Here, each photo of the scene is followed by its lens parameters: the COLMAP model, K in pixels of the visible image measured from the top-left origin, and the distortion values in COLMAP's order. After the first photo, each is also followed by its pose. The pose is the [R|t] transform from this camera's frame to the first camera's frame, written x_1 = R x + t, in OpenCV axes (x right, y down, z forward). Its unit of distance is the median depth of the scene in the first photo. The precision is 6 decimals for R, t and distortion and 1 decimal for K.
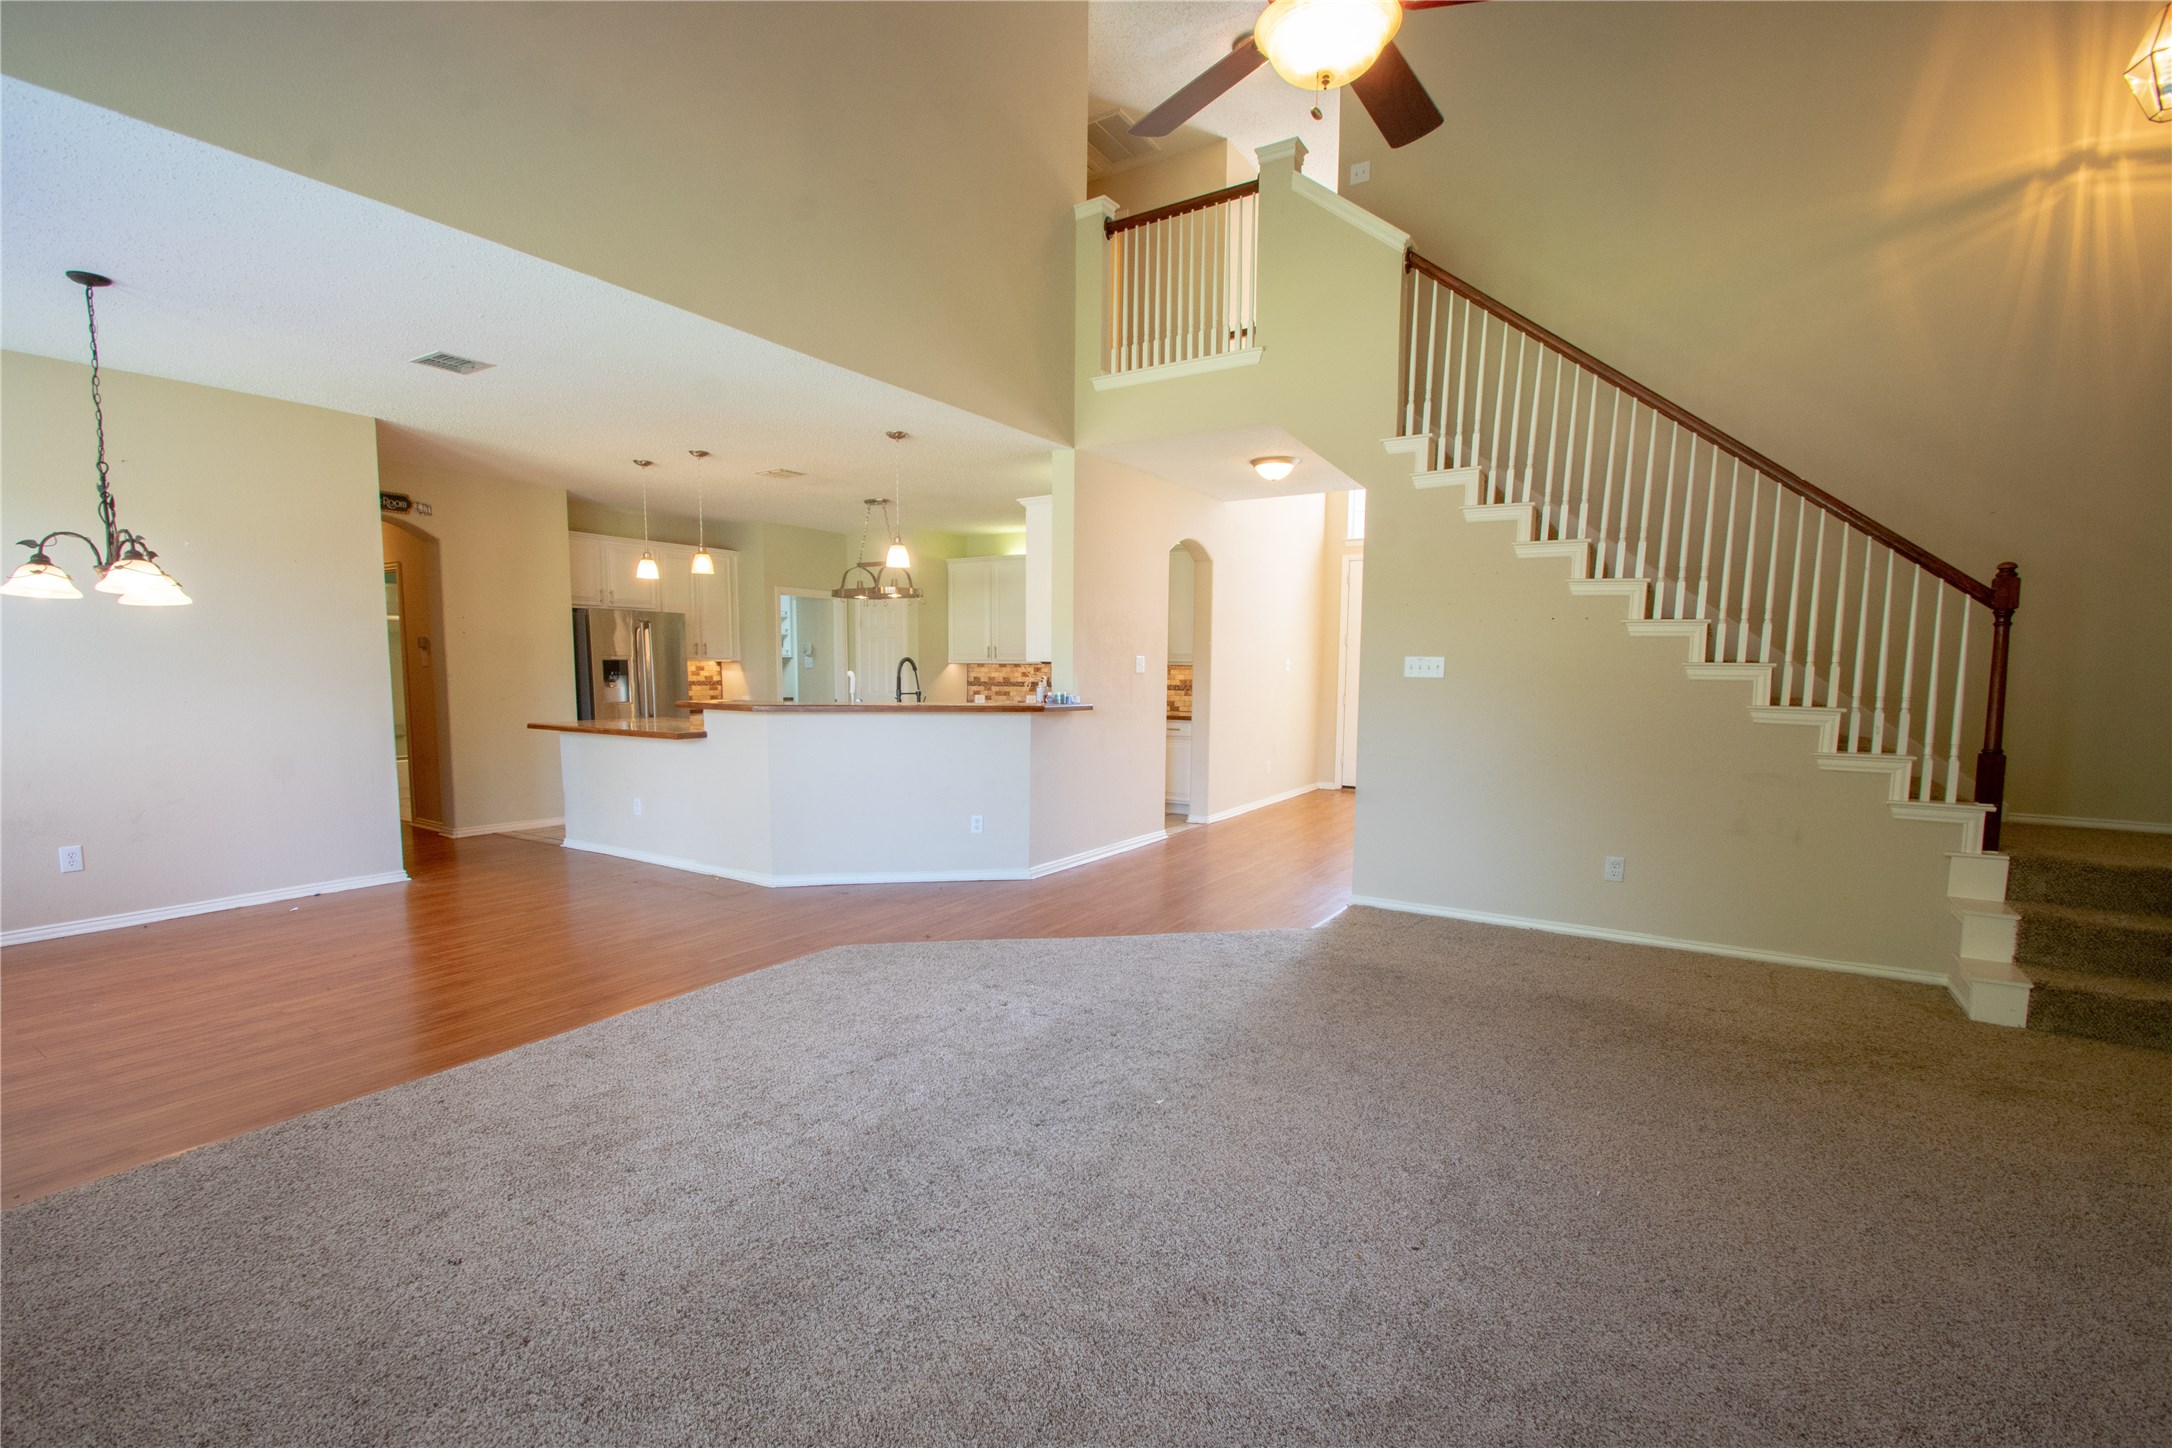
lens RADIAL K [[965.5, 0, 1076.2], [0, 965.5, 759.2], [0, 0, 1]] dist [0.011654, -0.010953]
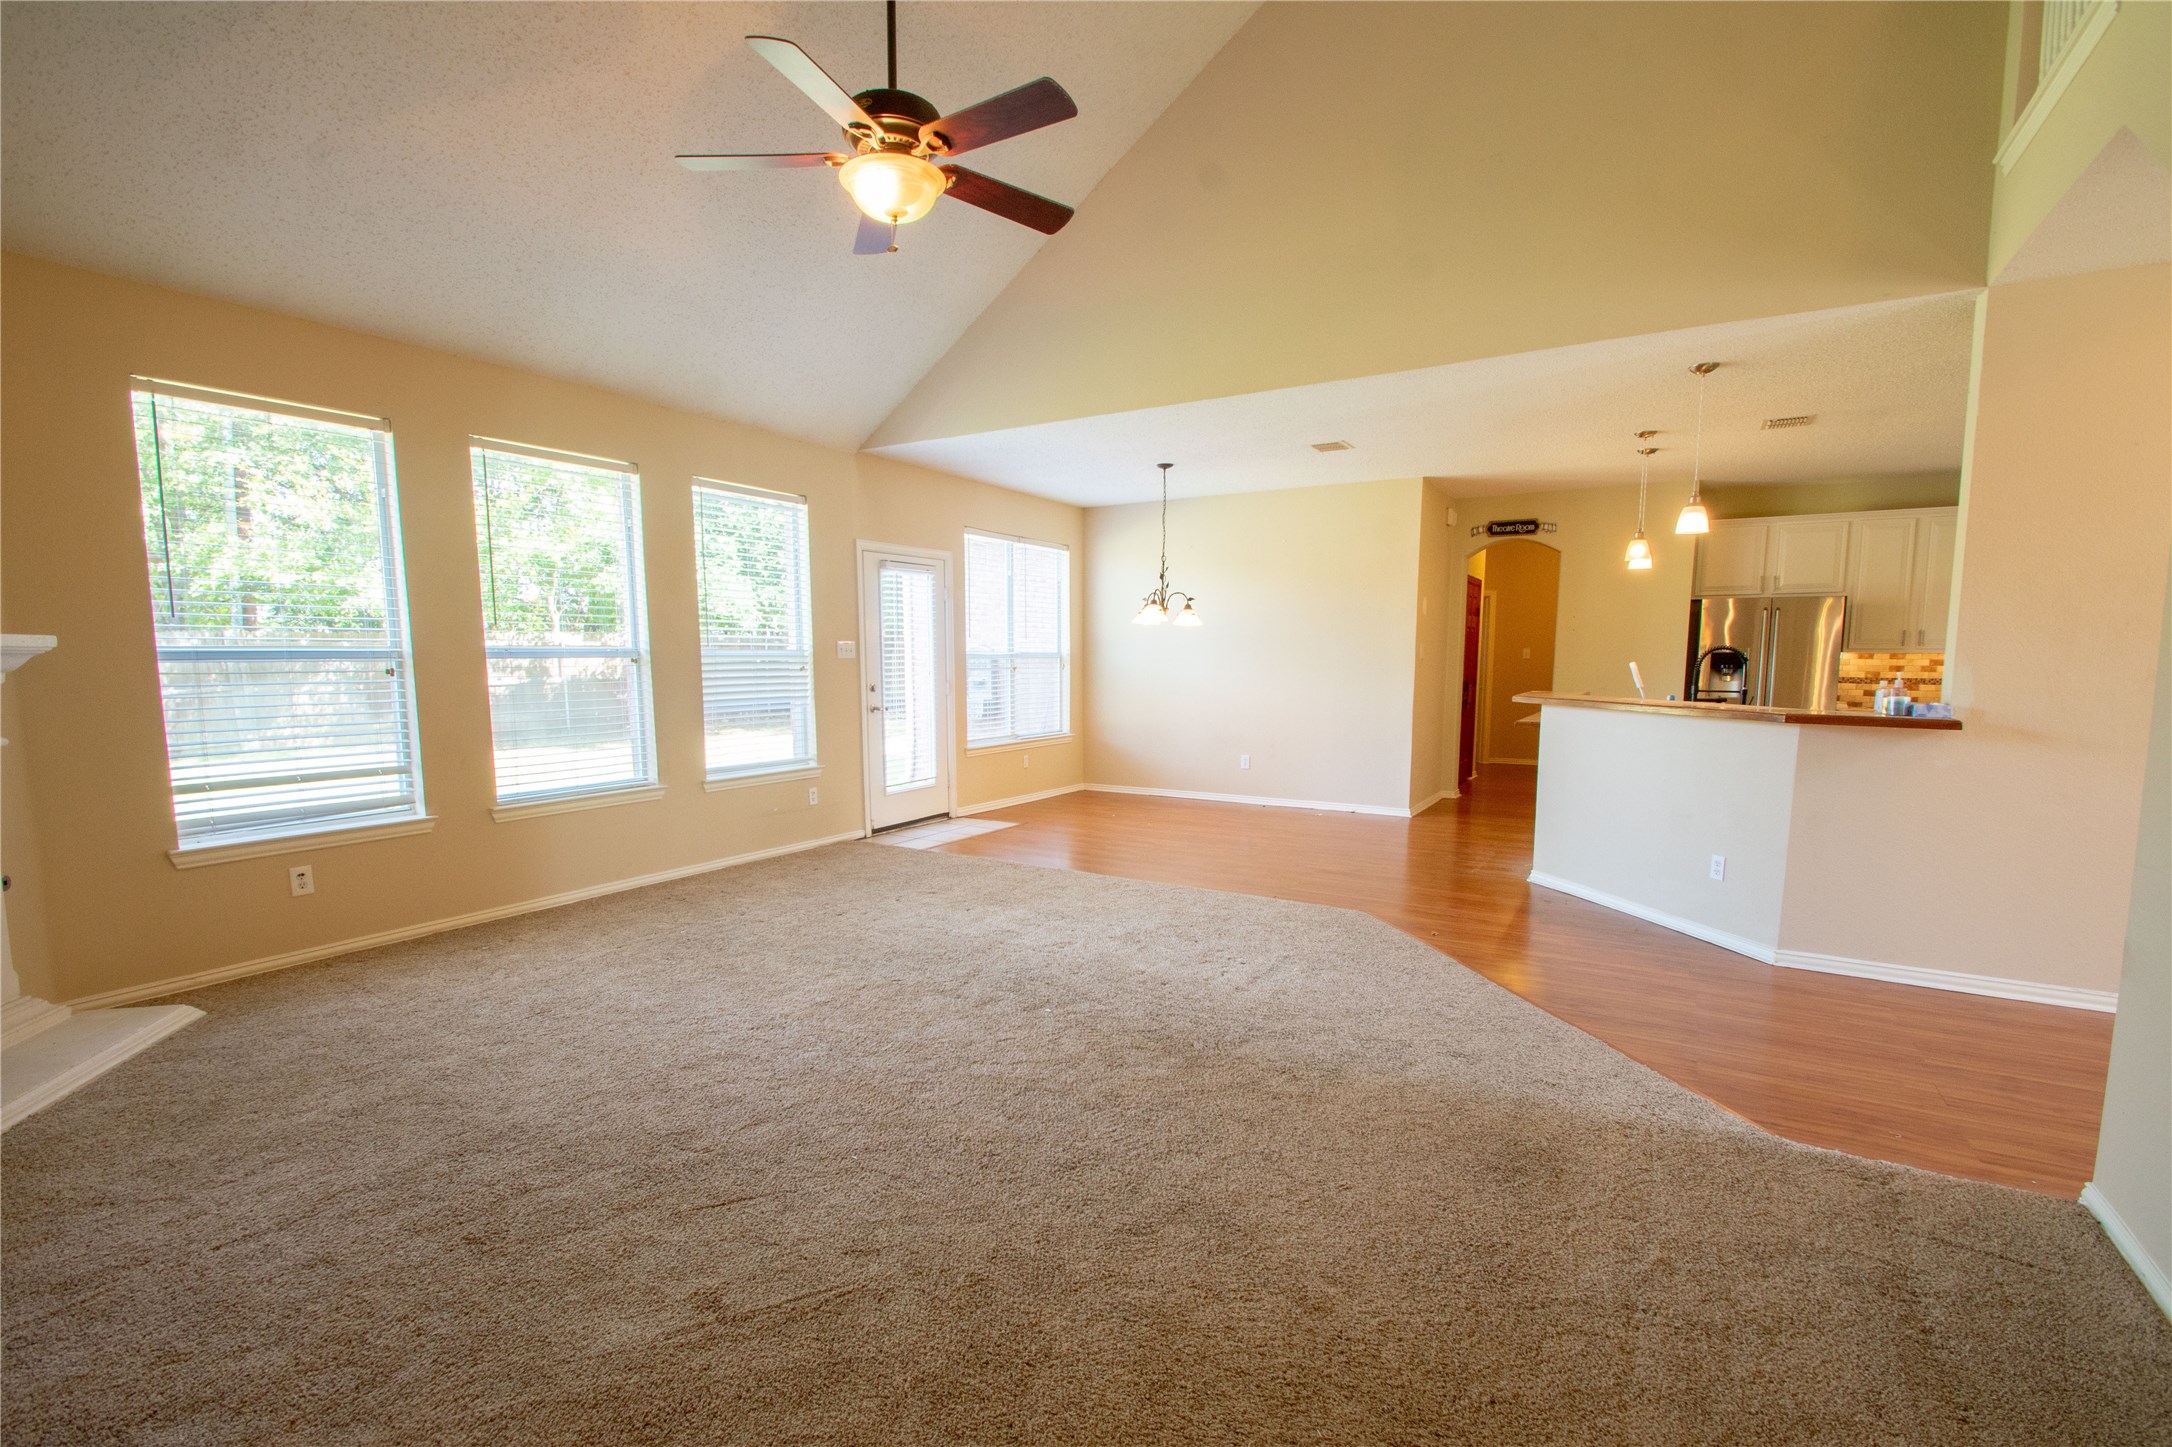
lens RADIAL K [[965.5, 0, 1076.2], [0, 965.5, 758.7], [0, 0, 1]] dist [0.011654, -0.010953]
pose [[0.018867, 0.101019, -0.994706, 0.613771], [-0.100412, 0.990044, 0.098641, -0.039456], [0.994767, 0.098019, 0.028823, 0.469580]]
